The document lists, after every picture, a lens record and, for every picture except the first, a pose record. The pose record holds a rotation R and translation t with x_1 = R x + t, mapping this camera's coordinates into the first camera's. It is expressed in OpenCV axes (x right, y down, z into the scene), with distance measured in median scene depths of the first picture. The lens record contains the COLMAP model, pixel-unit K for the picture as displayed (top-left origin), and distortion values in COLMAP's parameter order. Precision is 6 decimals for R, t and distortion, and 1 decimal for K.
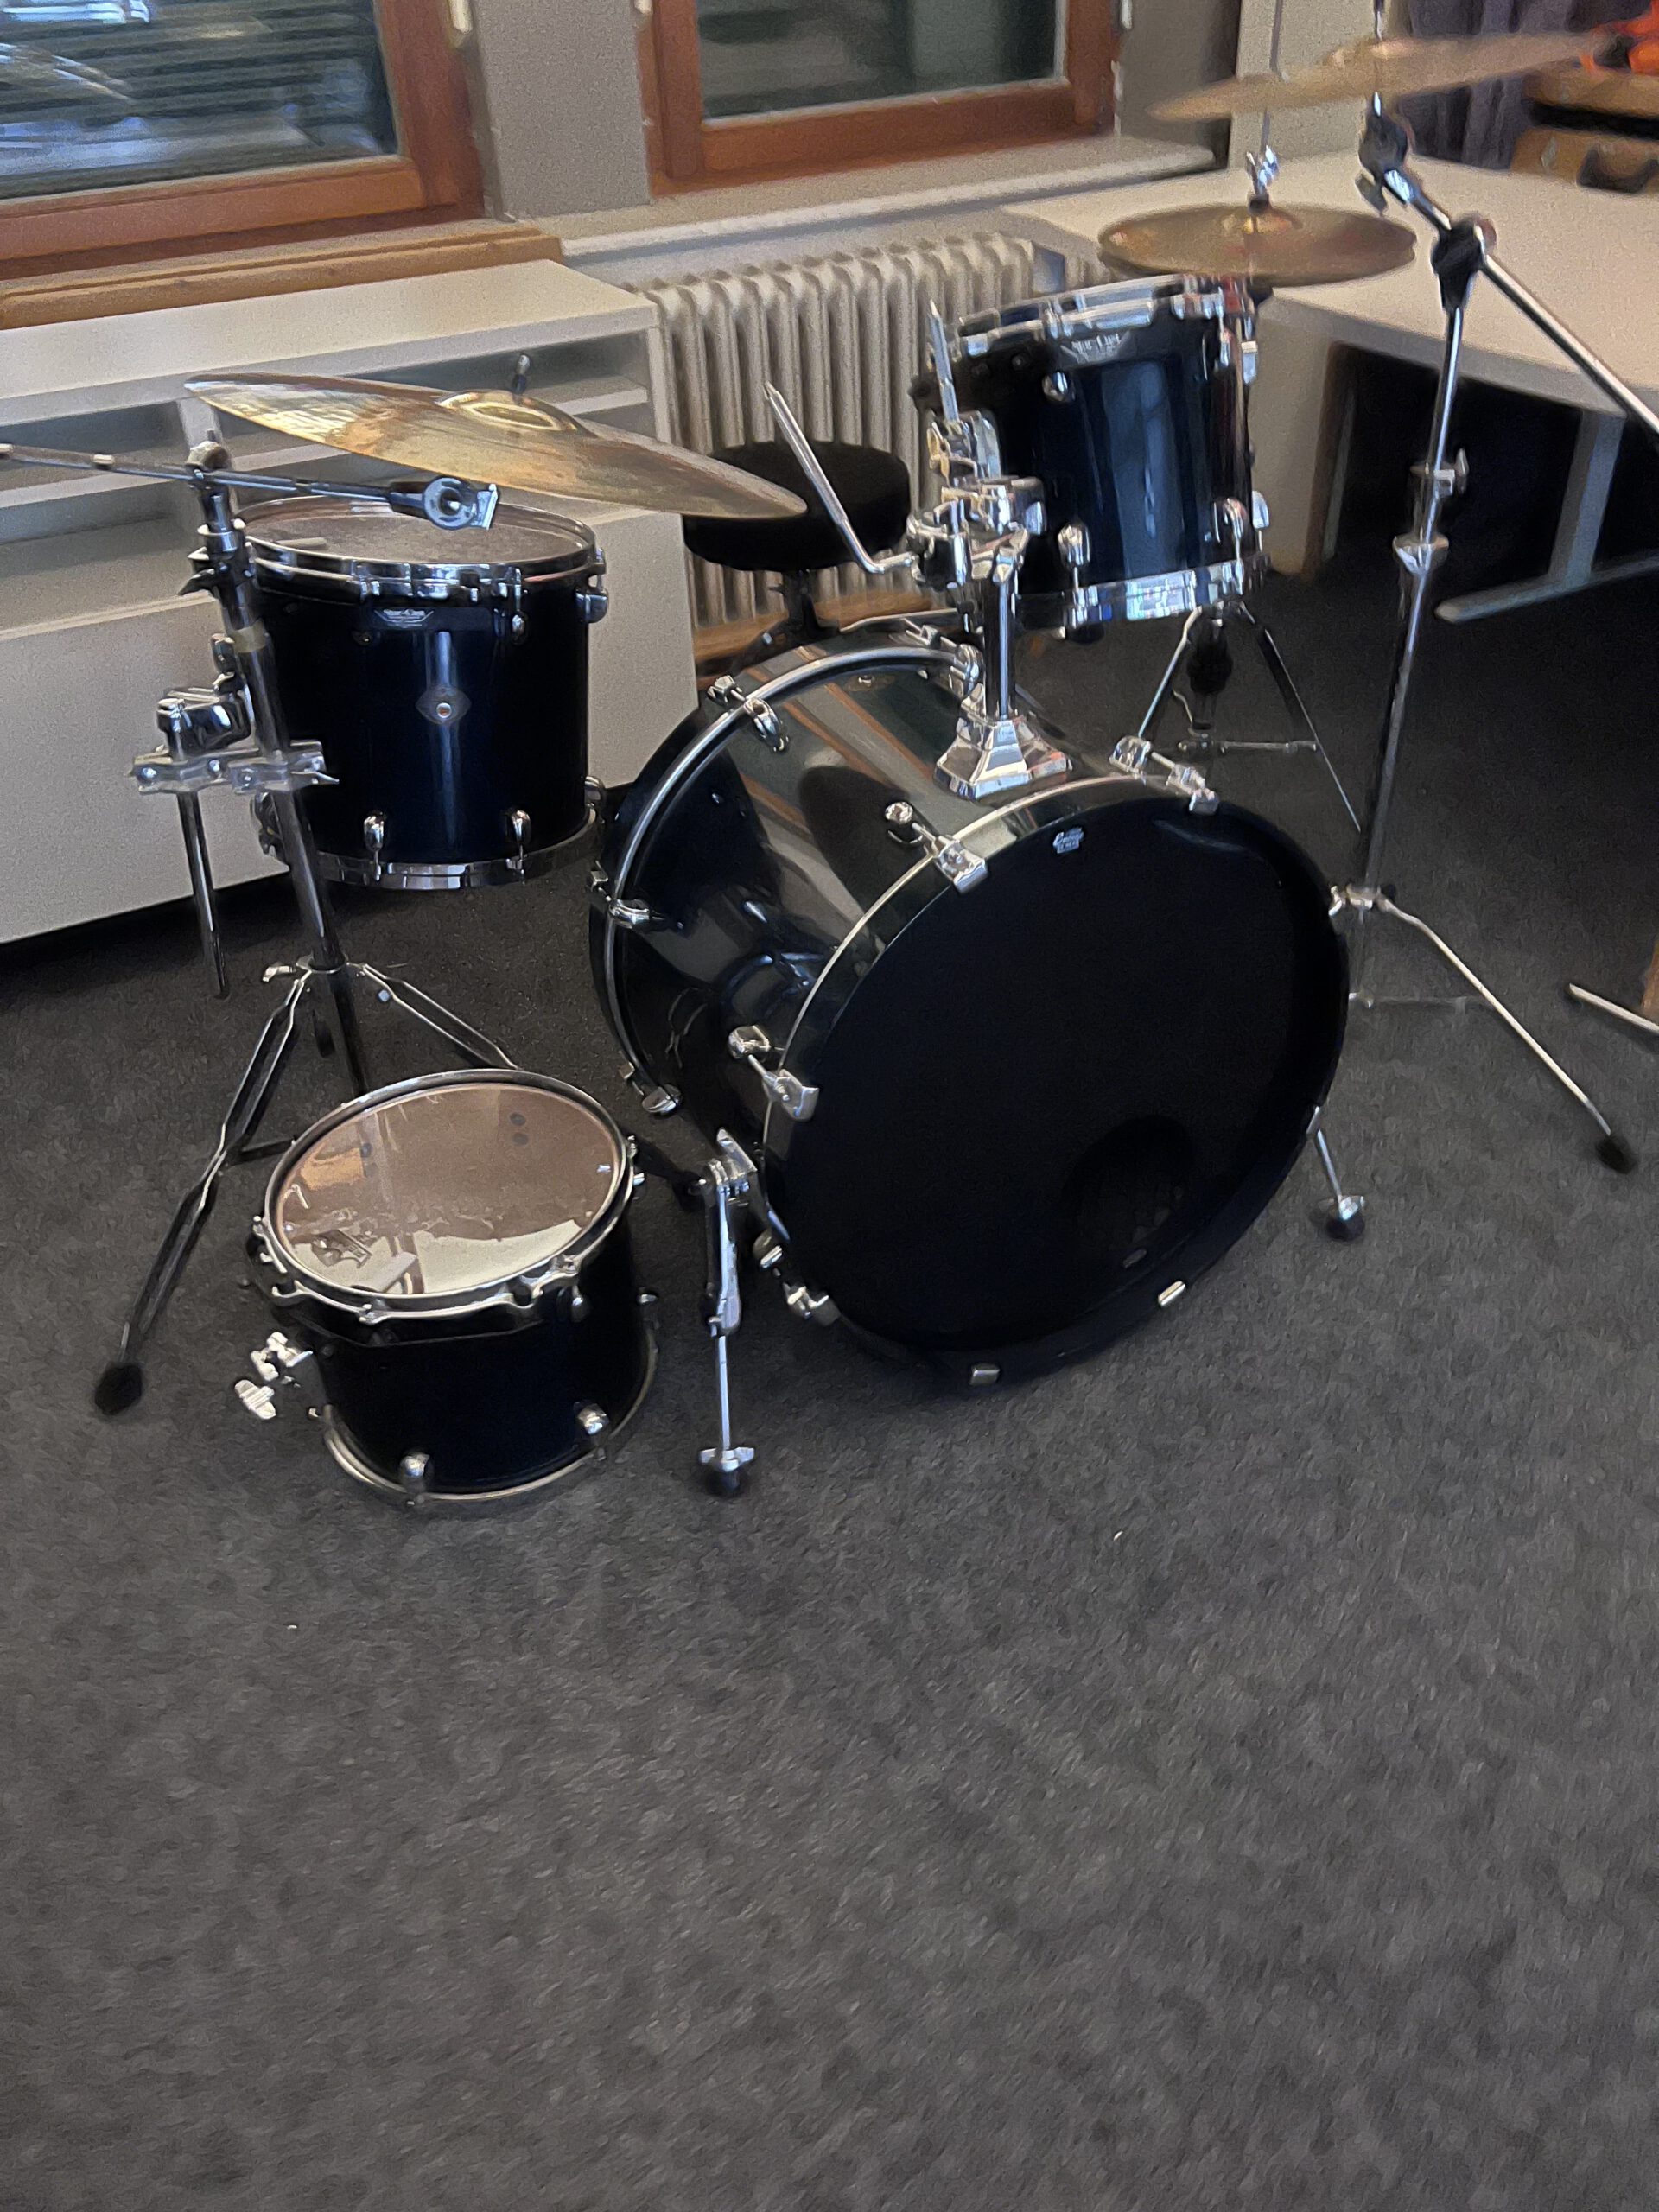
lens RADIAL K [[1690.7, 0, 829.5], [0, 1690.7, 1106.0], [0, 0, 1]] dist [0.000197, -0.005650]
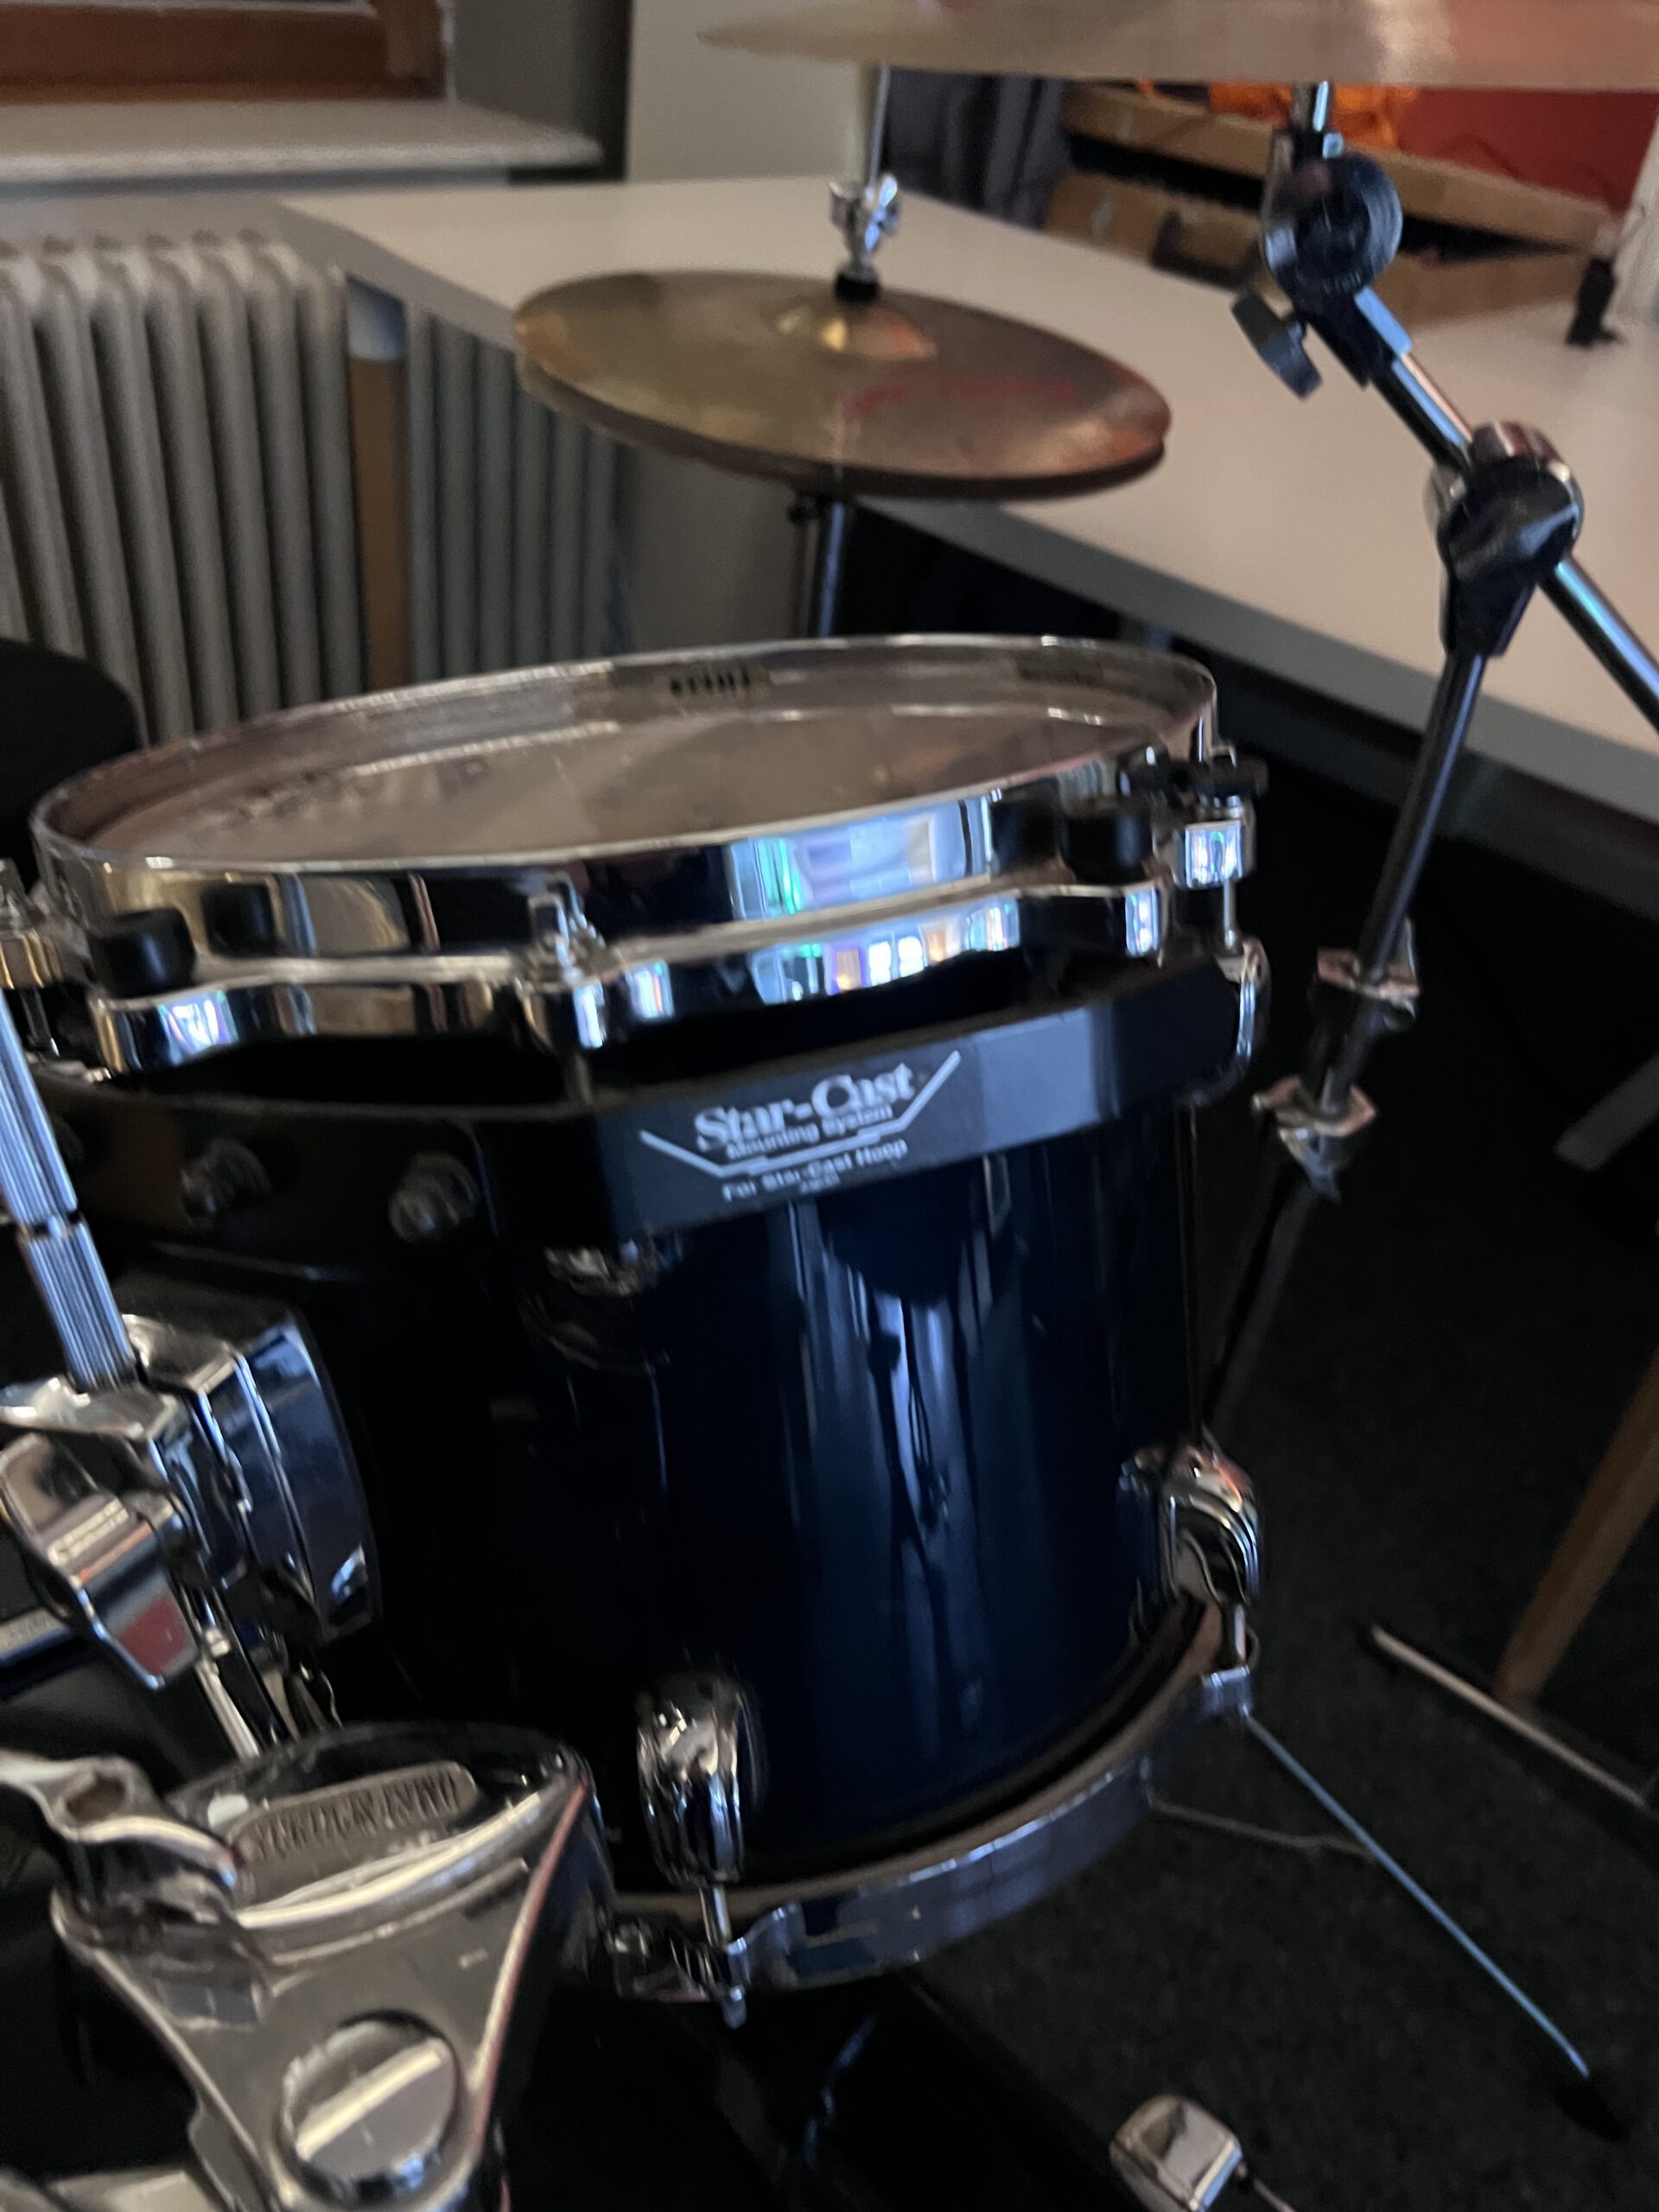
lens RADIAL K [[1690.7, 0, 829.5], [0, 1690.7, 1106.0], [0, 0, 1]] dist [0.000197, -0.005650]
pose [[0.927934, -0.079647, 0.364137, 0.060363], [0.076262, 0.996806, 0.023689, -0.322747], [-0.364861, 0.005788, 0.931044, 0.573209]]
